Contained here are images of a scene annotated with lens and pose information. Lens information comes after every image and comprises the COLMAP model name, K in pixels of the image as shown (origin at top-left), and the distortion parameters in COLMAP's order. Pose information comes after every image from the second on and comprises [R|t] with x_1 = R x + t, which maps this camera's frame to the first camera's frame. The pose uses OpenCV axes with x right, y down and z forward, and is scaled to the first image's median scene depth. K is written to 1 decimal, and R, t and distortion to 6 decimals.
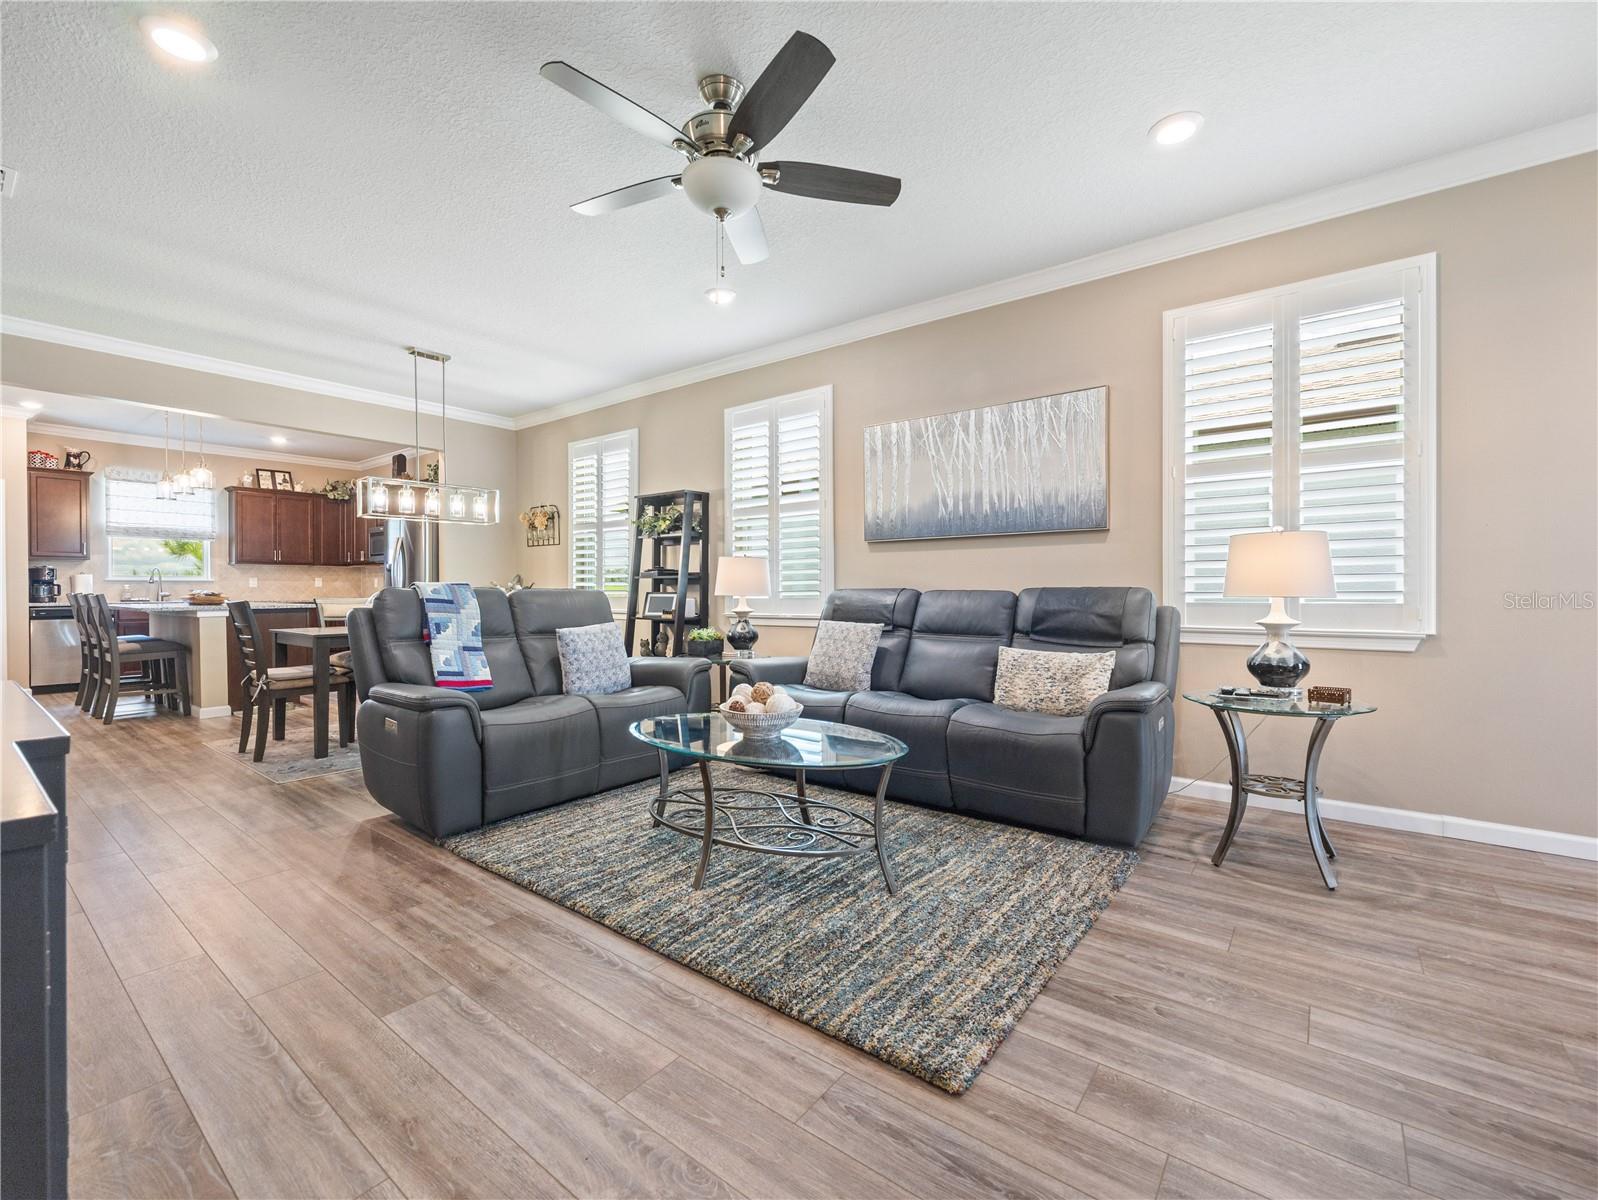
lens RADIAL K [[687.8, 0, 799.3], [0, 687.8, 607.8], [0, 0, 1]] dist [-0.003631, 0.000630]
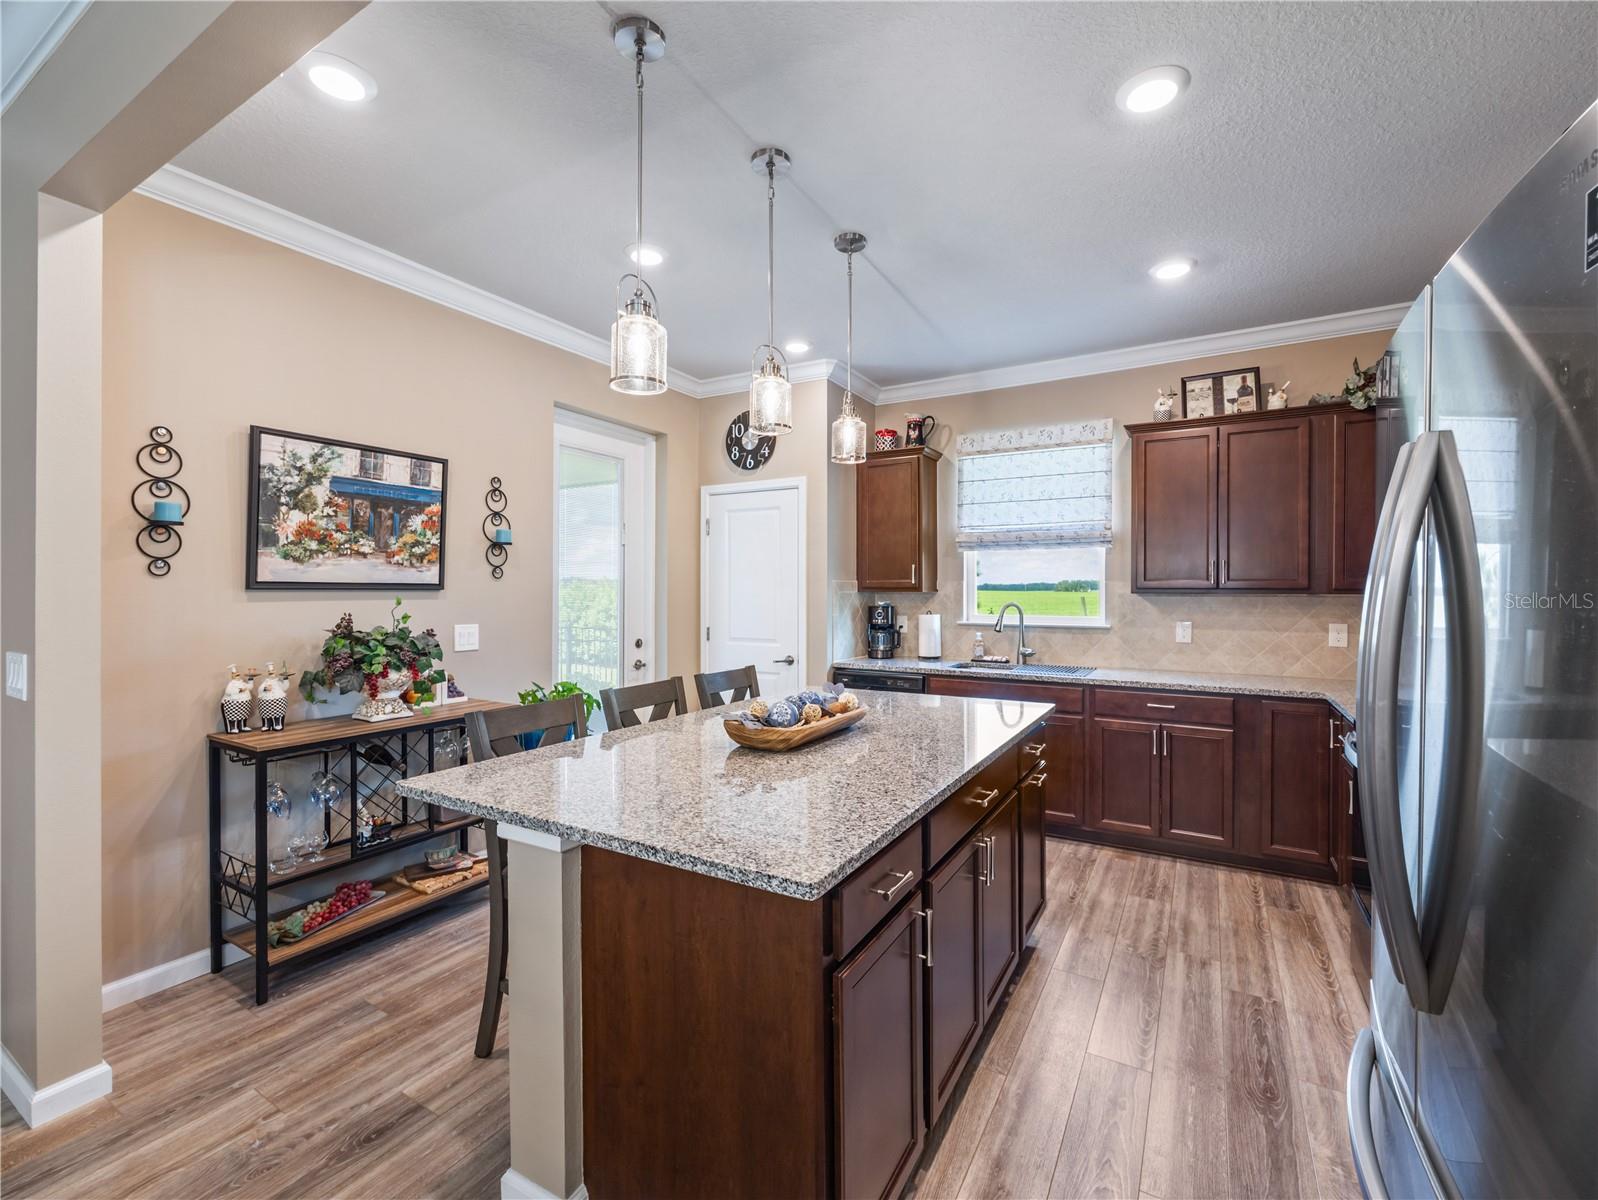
lens RADIAL K [[687.8, 0, 812.0], [0, 687.8, 589.7], [0, 0, 1]] dist [-0.003631, 0.000630]
pose [[0.136177, 0.000320, -0.990684, -0.591509], [-0.029151, 0.999568, -0.003684, -0.088581], [0.990256, 0.029381, 0.136128, 1.087823]]
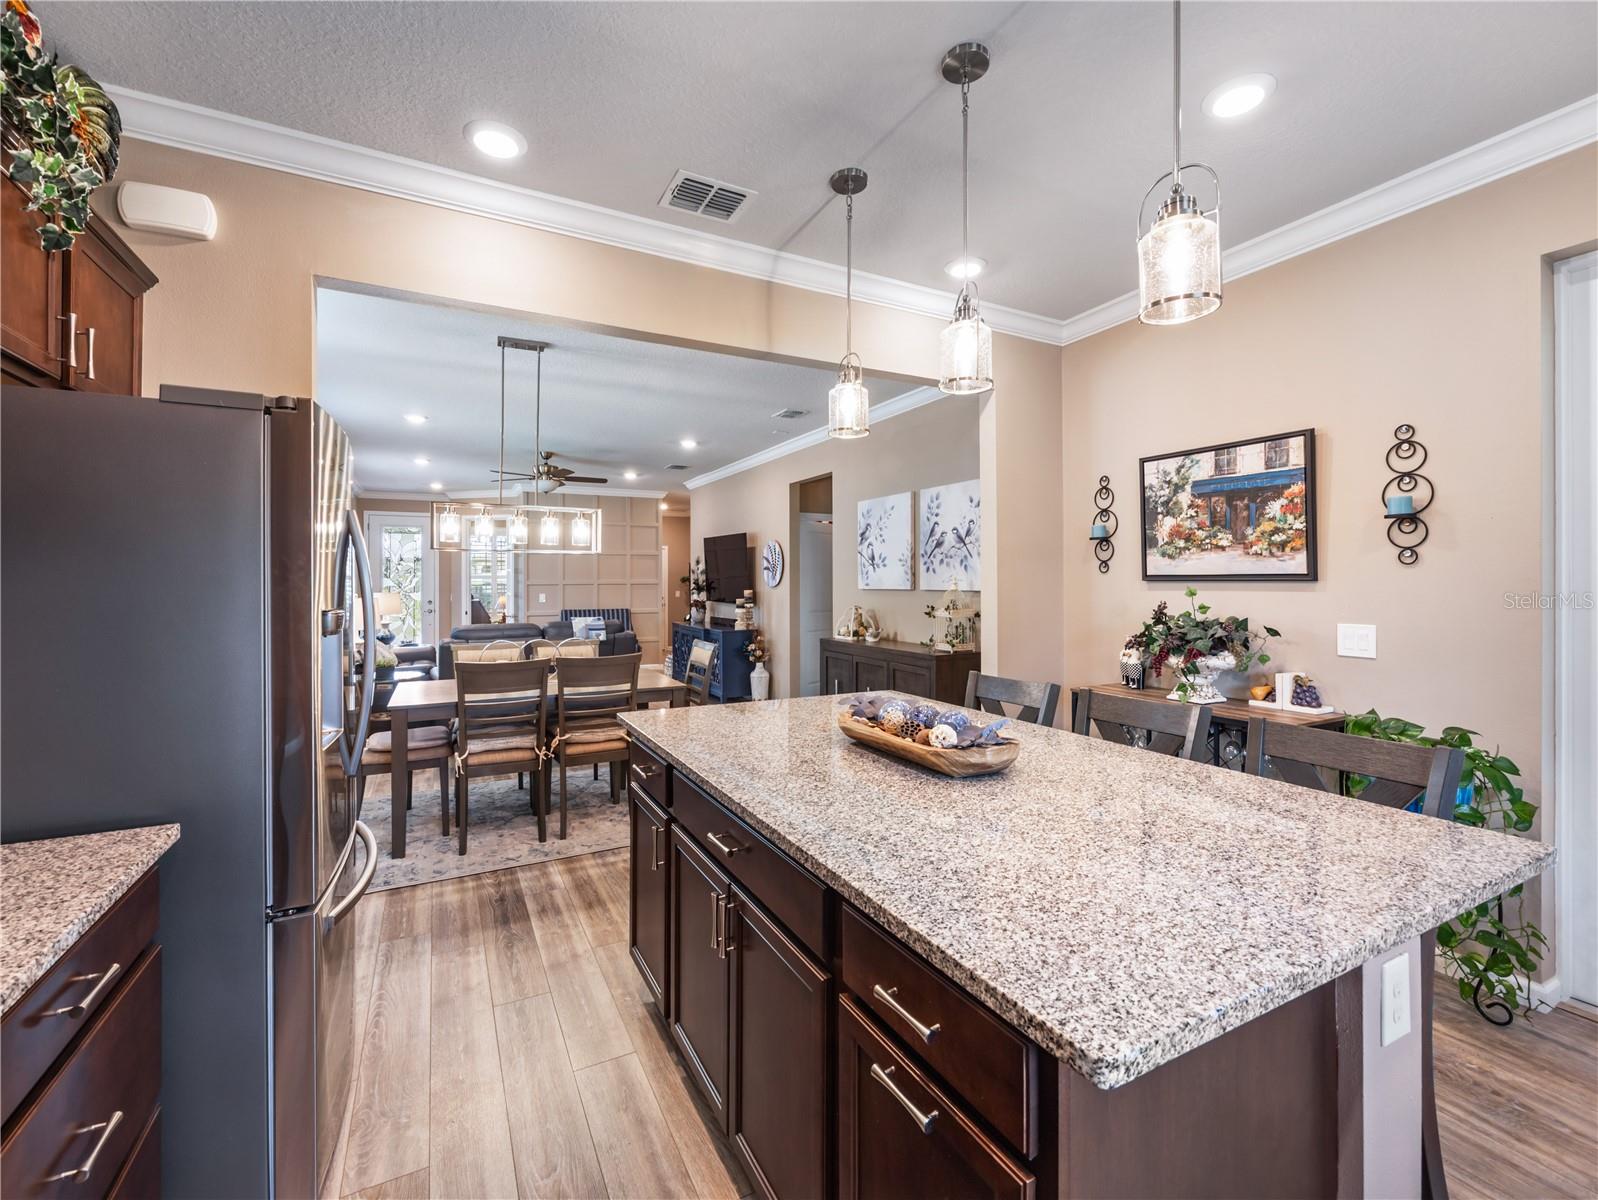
lens RADIAL K [[687.8, 0, 802.2], [0, 687.8, 587.4], [0, 0, 1]] dist [-0.003631, 0.000630]
pose [[-0.910435, -0.000006, 0.413653, -1.069006], [0.014049, 0.999423, 0.030936, -0.097086], [-0.413414, 0.033977, -0.909909, 1.460144]]
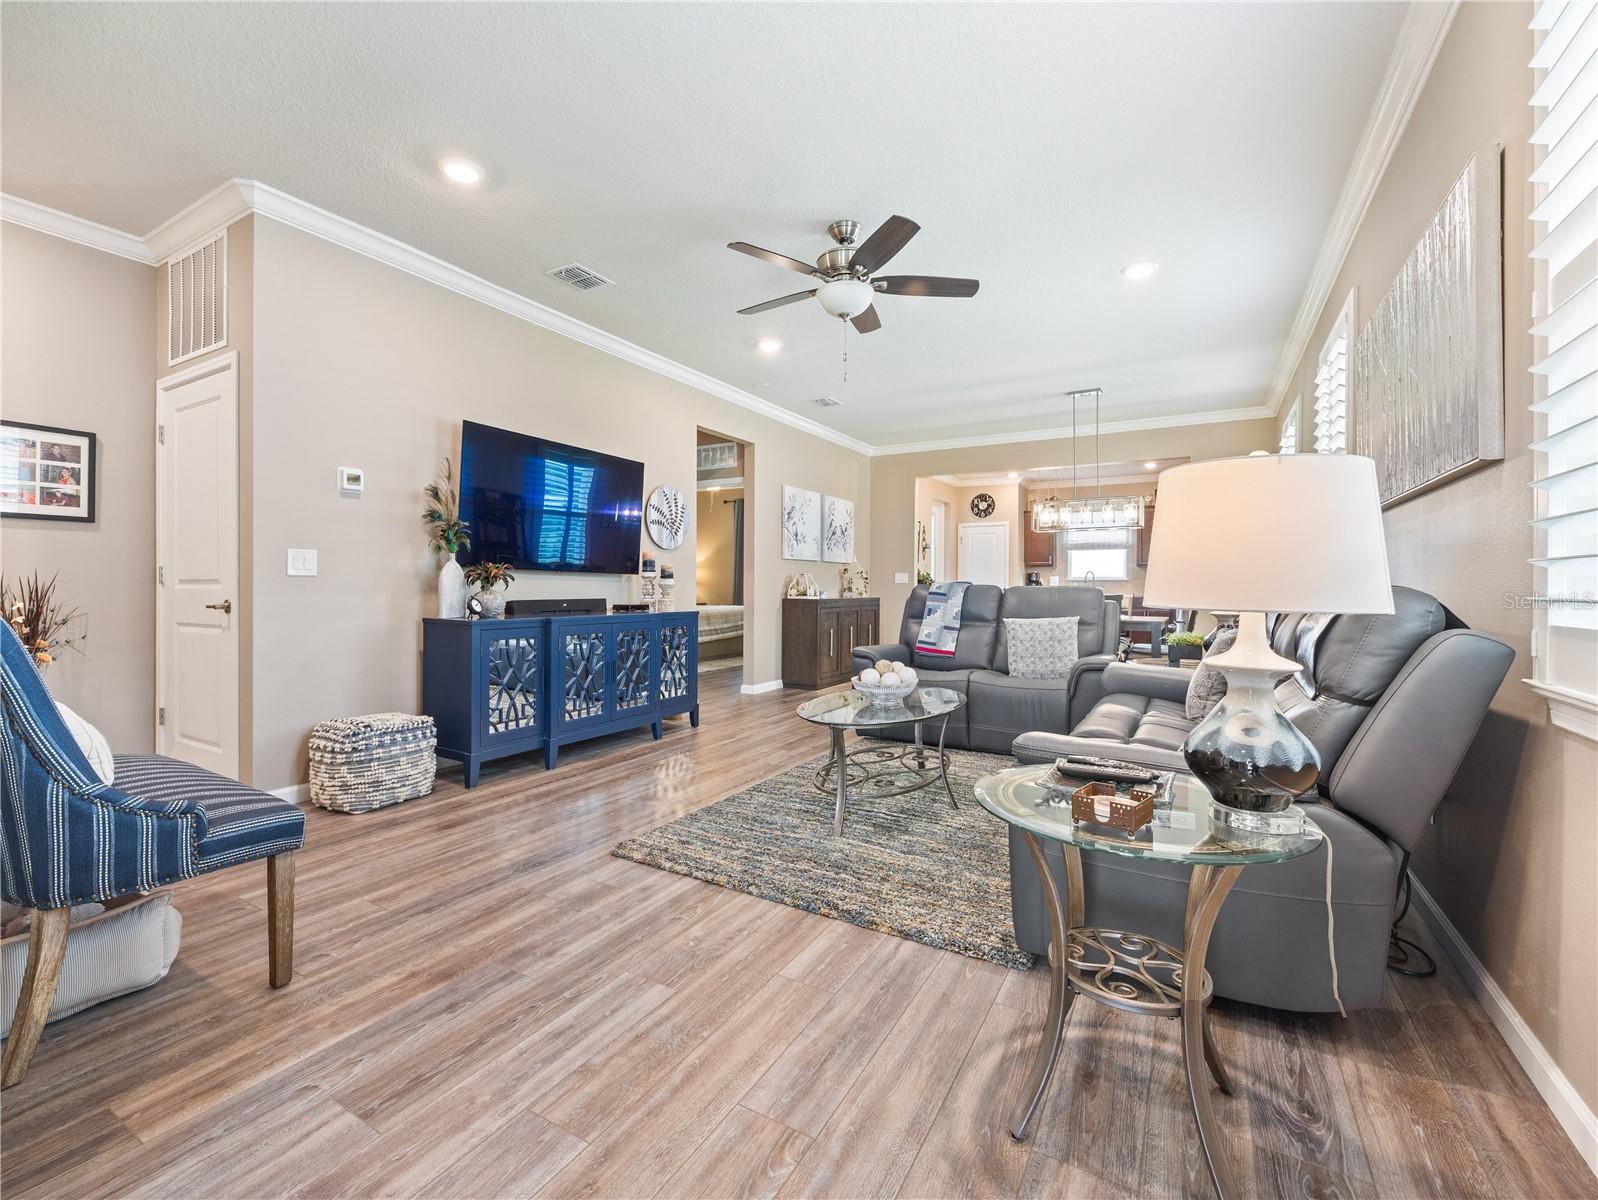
lens RADIAL K [[687.8, 0, 801.2], [0, 687.8, 603.7], [0, 0, 1]] dist [-0.003631, 0.000630]
pose [[0.131468, 0.028849, -0.990901, 0.551632], [-0.030919, 0.999209, 0.024988, -0.010487], [0.990838, 0.027352, 0.132256, 0.319944]]
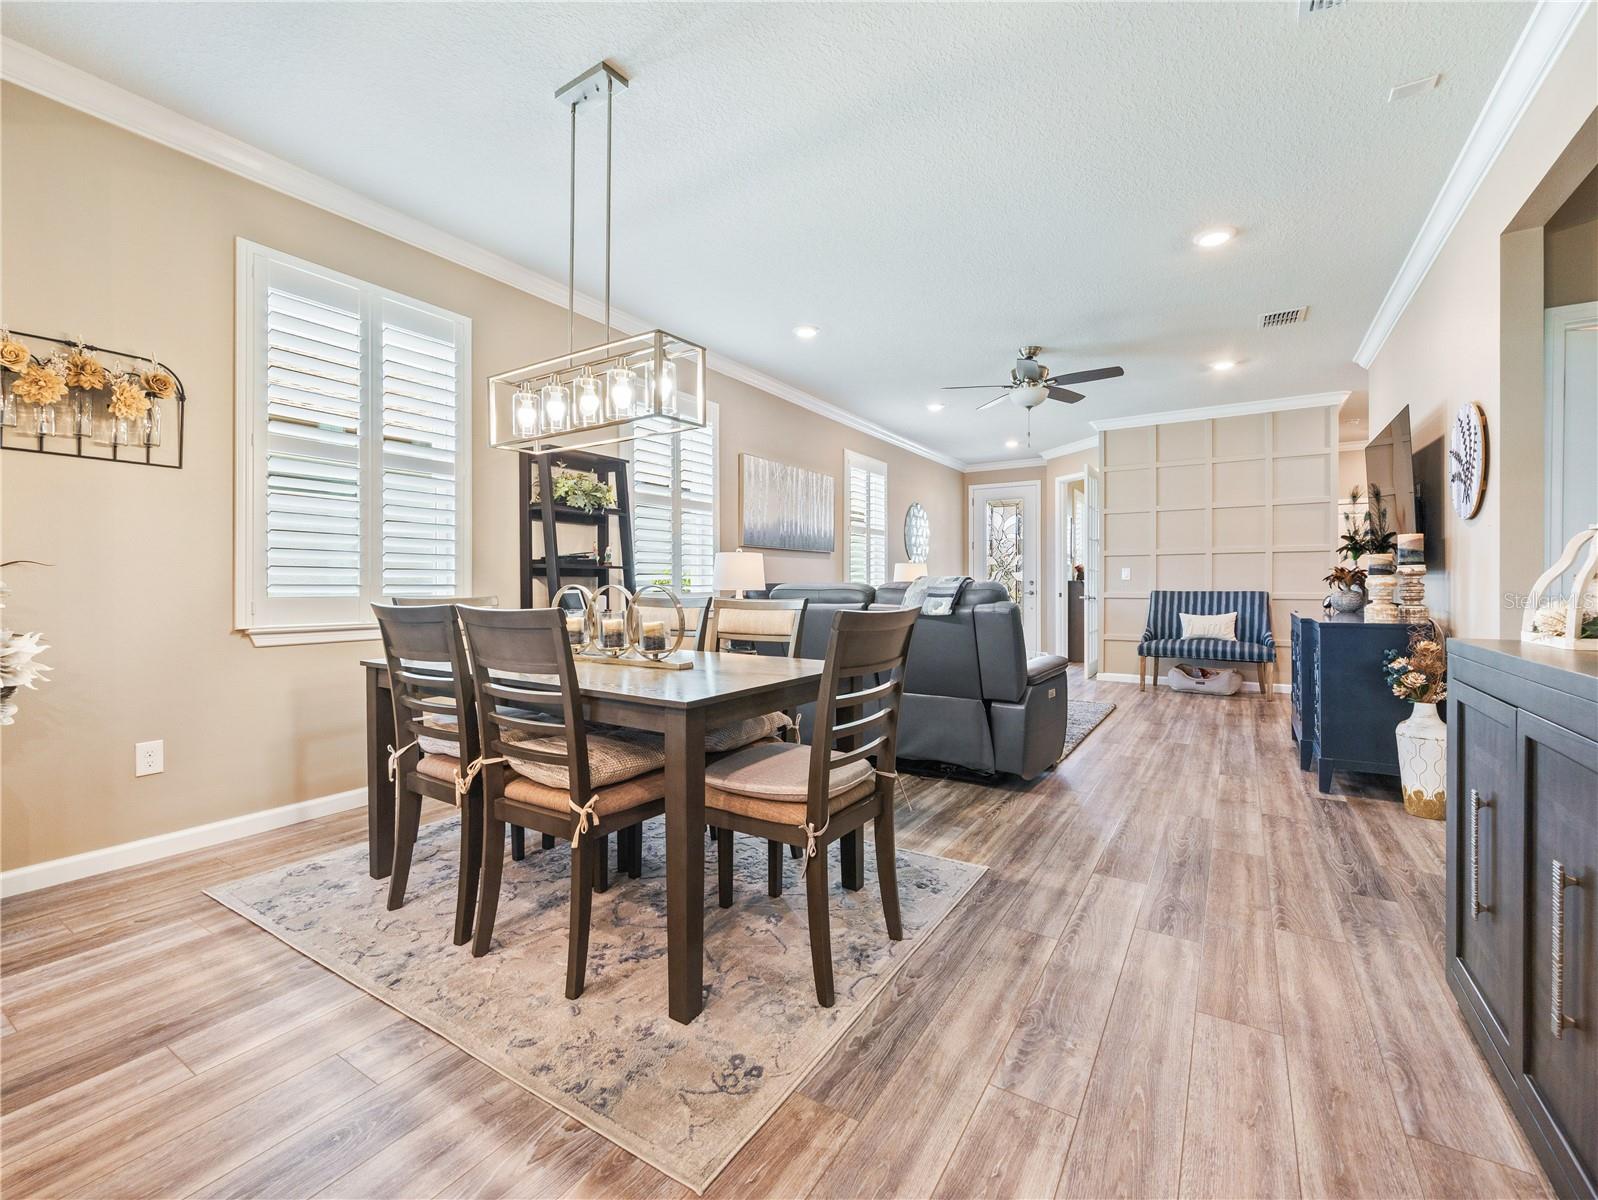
lens RADIAL K [[687.8, 0, 810.7], [0, 687.8, 594.6], [0, 0, 1]] dist [-0.003631, 0.000630]
pose [[-0.101917, -0.013857, 0.994696, -0.944337], [0.025567, 0.999536, 0.016544, -0.020039], [-0.994464, 0.027118, -0.101515, 0.825748]]
